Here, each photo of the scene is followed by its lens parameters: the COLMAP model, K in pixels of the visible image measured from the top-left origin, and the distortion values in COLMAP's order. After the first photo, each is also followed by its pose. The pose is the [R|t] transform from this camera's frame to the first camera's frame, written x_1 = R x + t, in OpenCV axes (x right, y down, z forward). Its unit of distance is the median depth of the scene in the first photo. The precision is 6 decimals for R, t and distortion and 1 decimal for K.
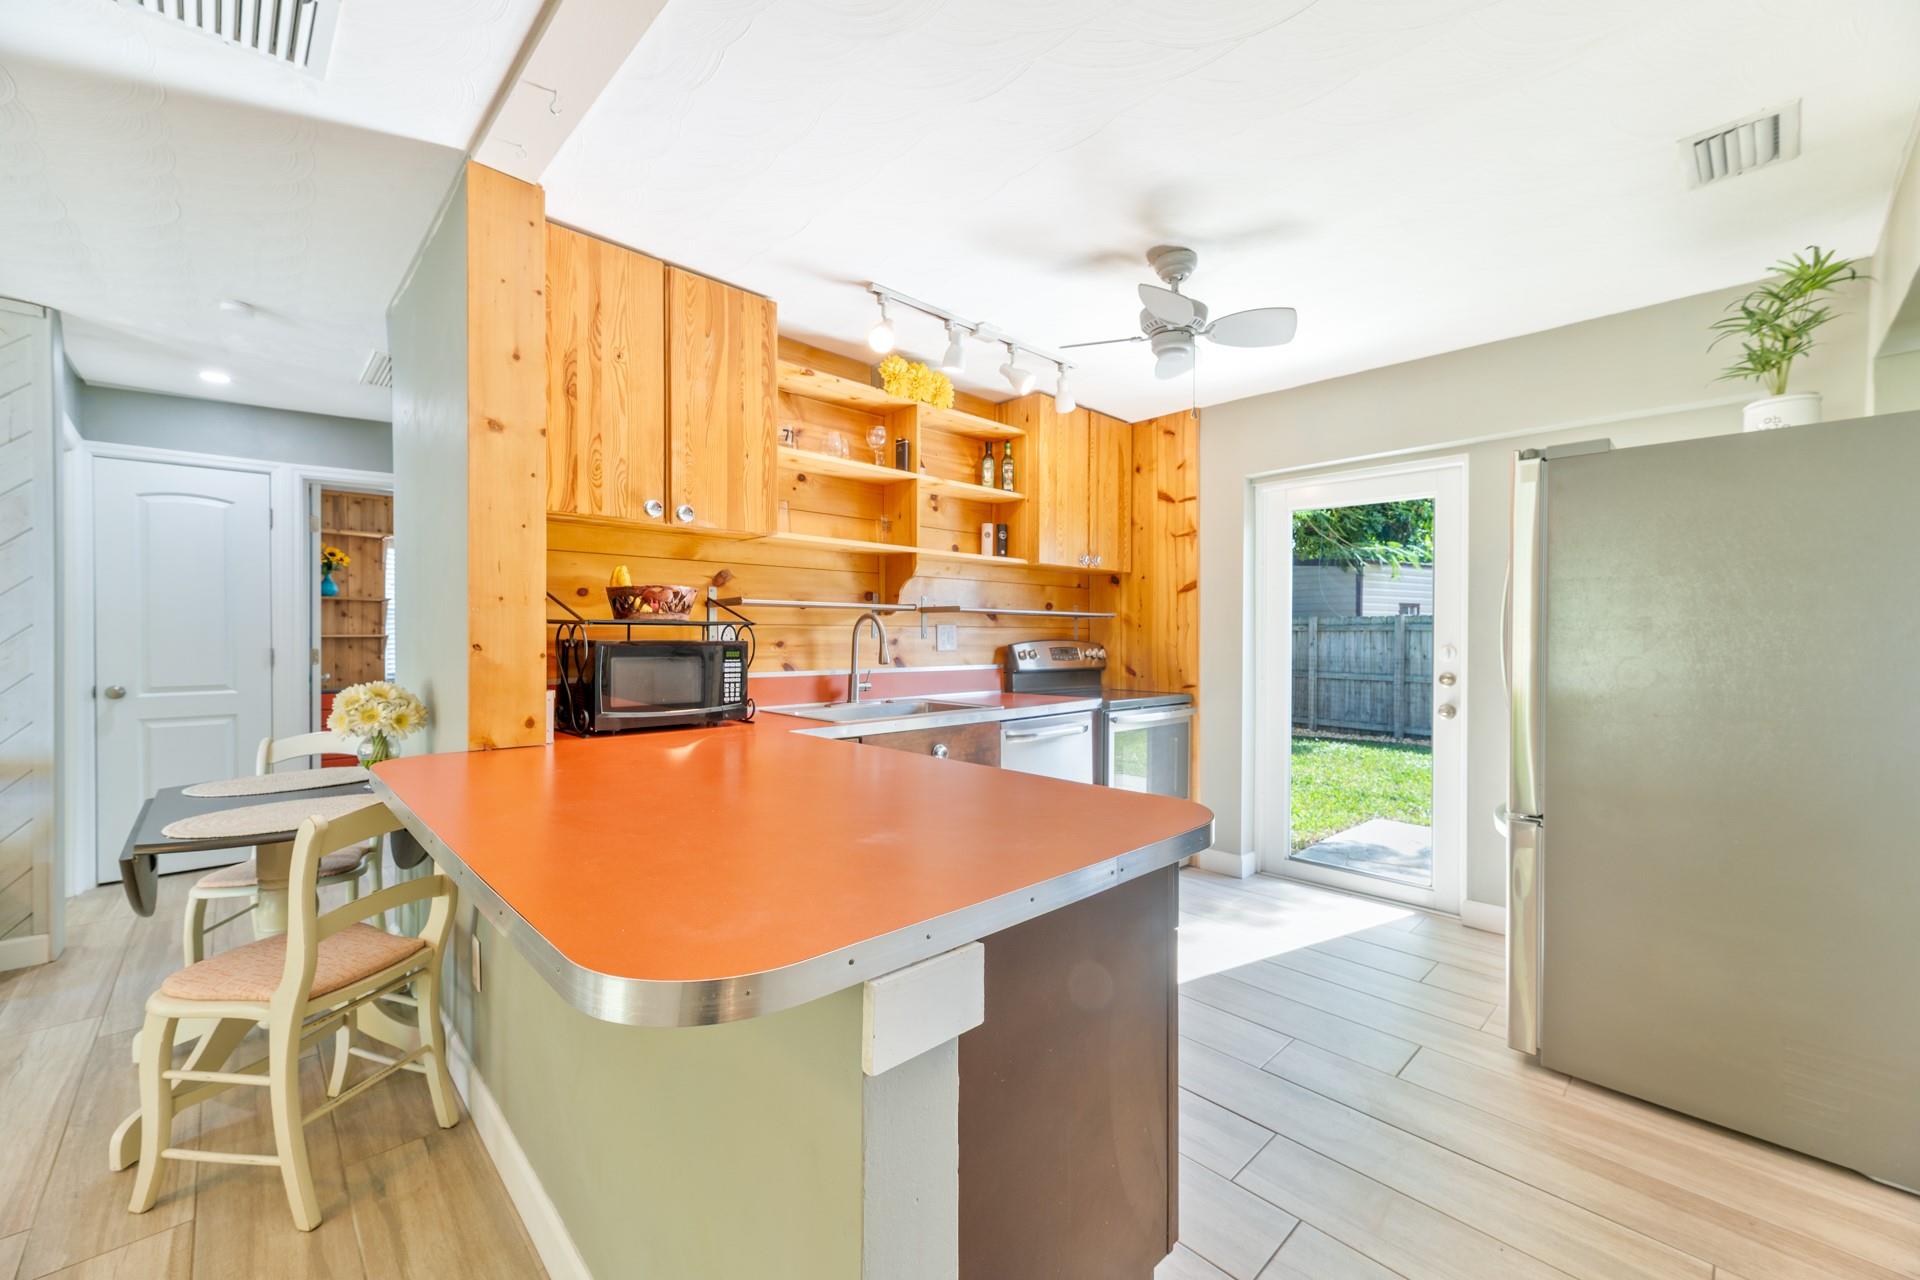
lens RADIAL K [[764.3, 0, 964.3], [0, 764.3, 639.0], [0, 0, 1]] dist [0.007089, -0.001585]
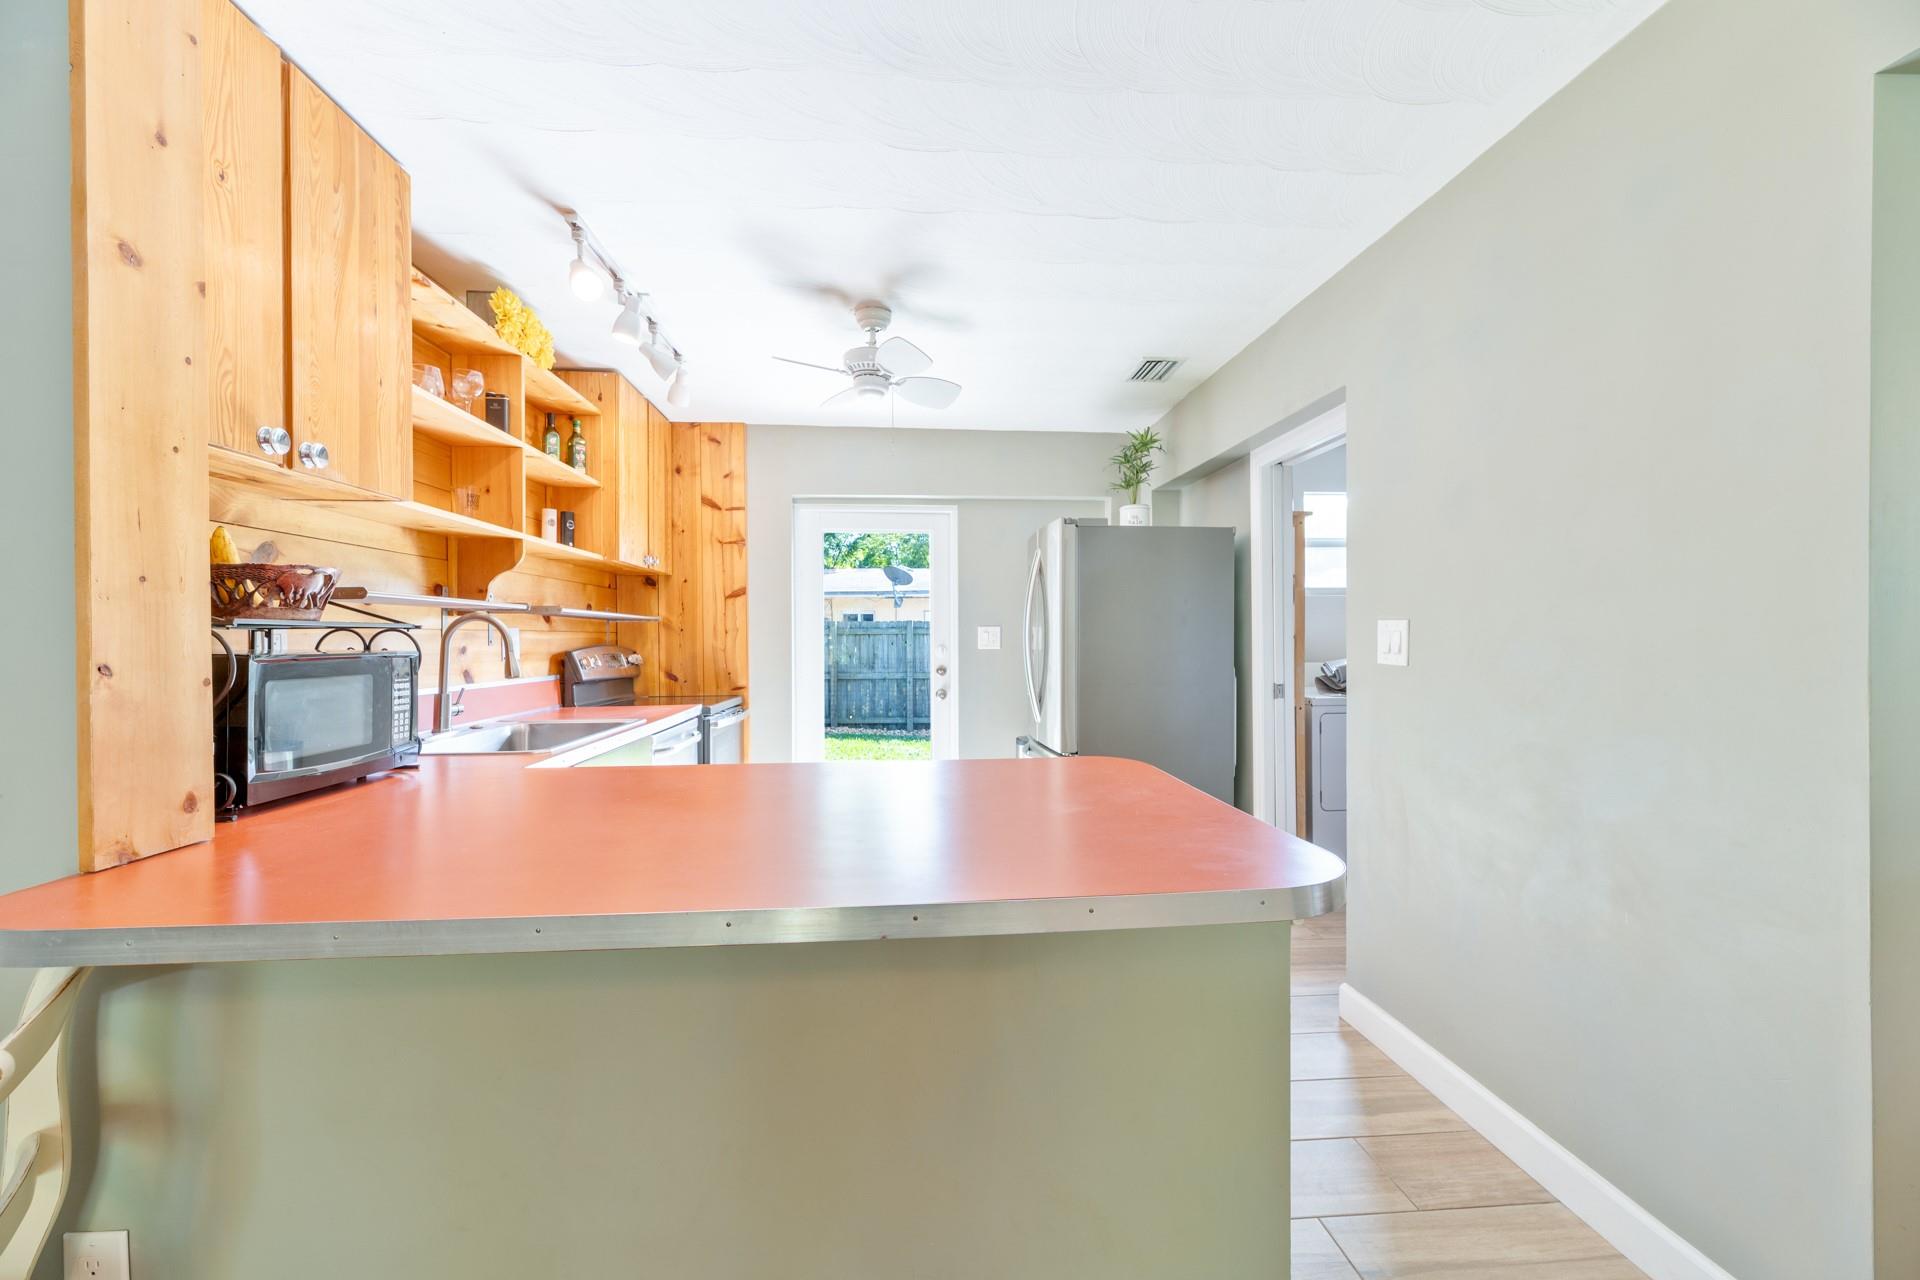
lens RADIAL K [[764.3, 0, 966.3], [0, 764.3, 637.2], [0, 0, 1]] dist [0.007089, -0.001585]
pose [[0.629537, -0.003940, 0.776960, -0.345277], [0.008979, 0.999957, -0.002205, -0.002789], [-0.776918, 0.008364, 0.629546, 0.110234]]
